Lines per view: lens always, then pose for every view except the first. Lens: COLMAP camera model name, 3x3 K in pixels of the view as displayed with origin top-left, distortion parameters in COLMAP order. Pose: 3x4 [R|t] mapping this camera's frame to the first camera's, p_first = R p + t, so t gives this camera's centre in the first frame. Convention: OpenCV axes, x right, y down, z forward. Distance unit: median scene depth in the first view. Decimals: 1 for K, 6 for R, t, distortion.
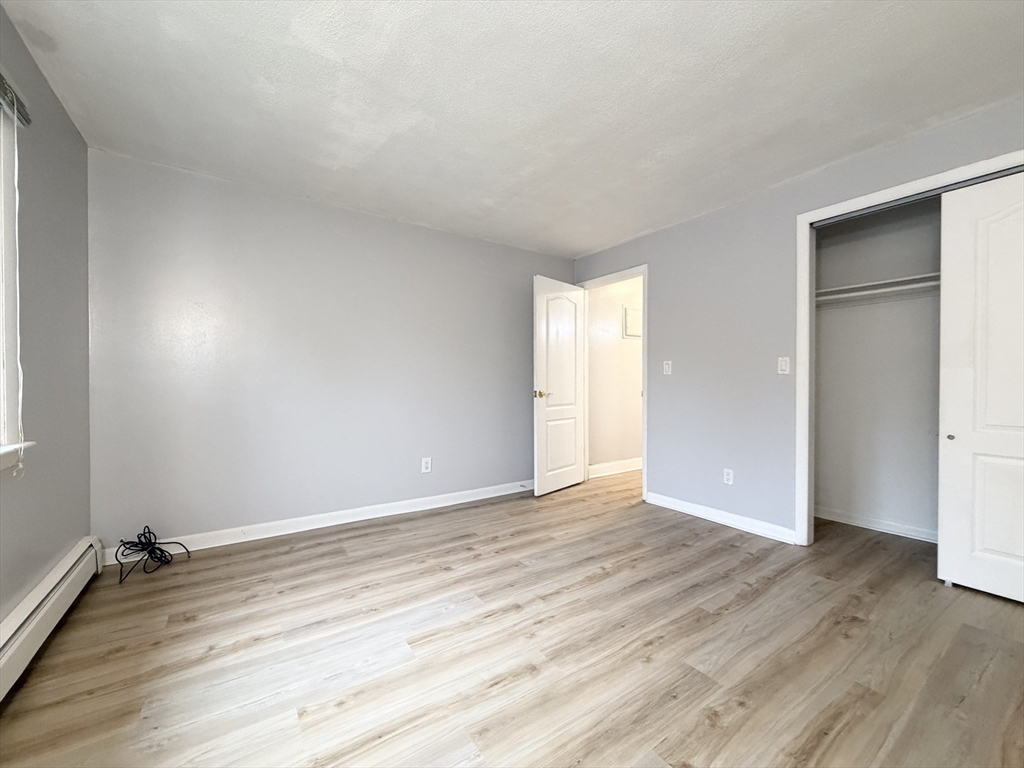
lens RADIAL K [[408.4, 0, 509.1], [0, 408.4, 384.5], [0, 0, 1]] dist [-0.001202, -0.000622]
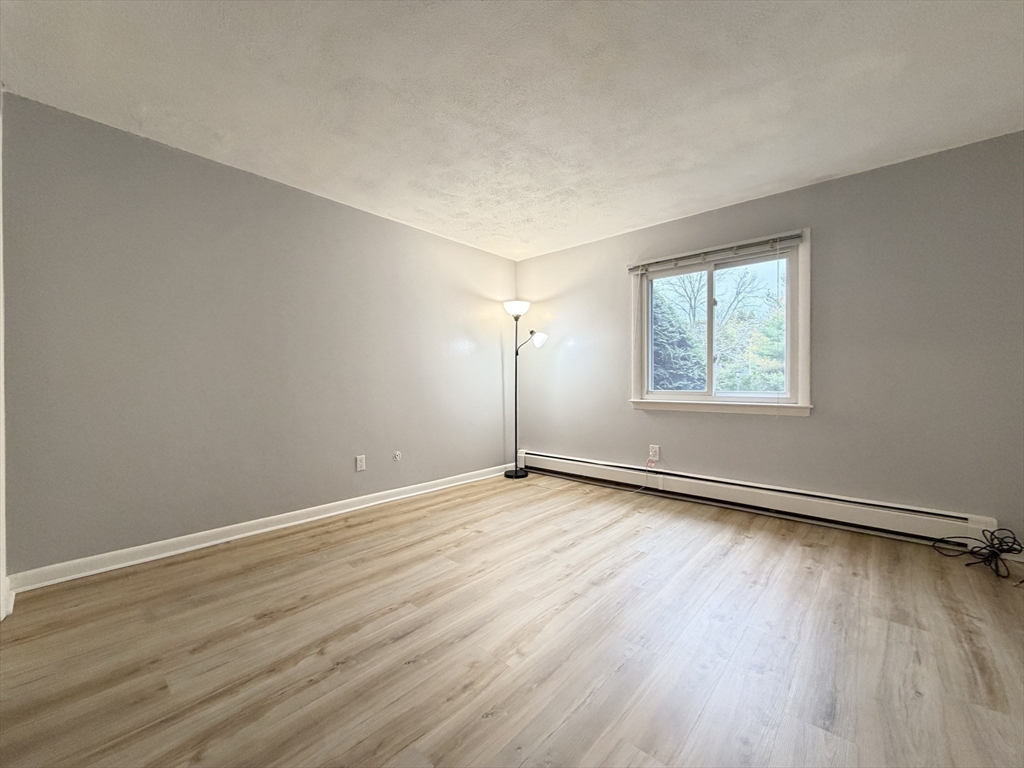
lens RADIAL K [[408.4, 0, 509.1], [0, 408.4, 384.5], [0, 0, 1]] dist [-0.001202, -0.000622]
pose [[-0.970360, 0.004382, -0.241622, 0.509076], [0.000838, 0.999891, 0.014769, 0.014698], [0.241661, 0.014129, -0.970258, 2.046430]]
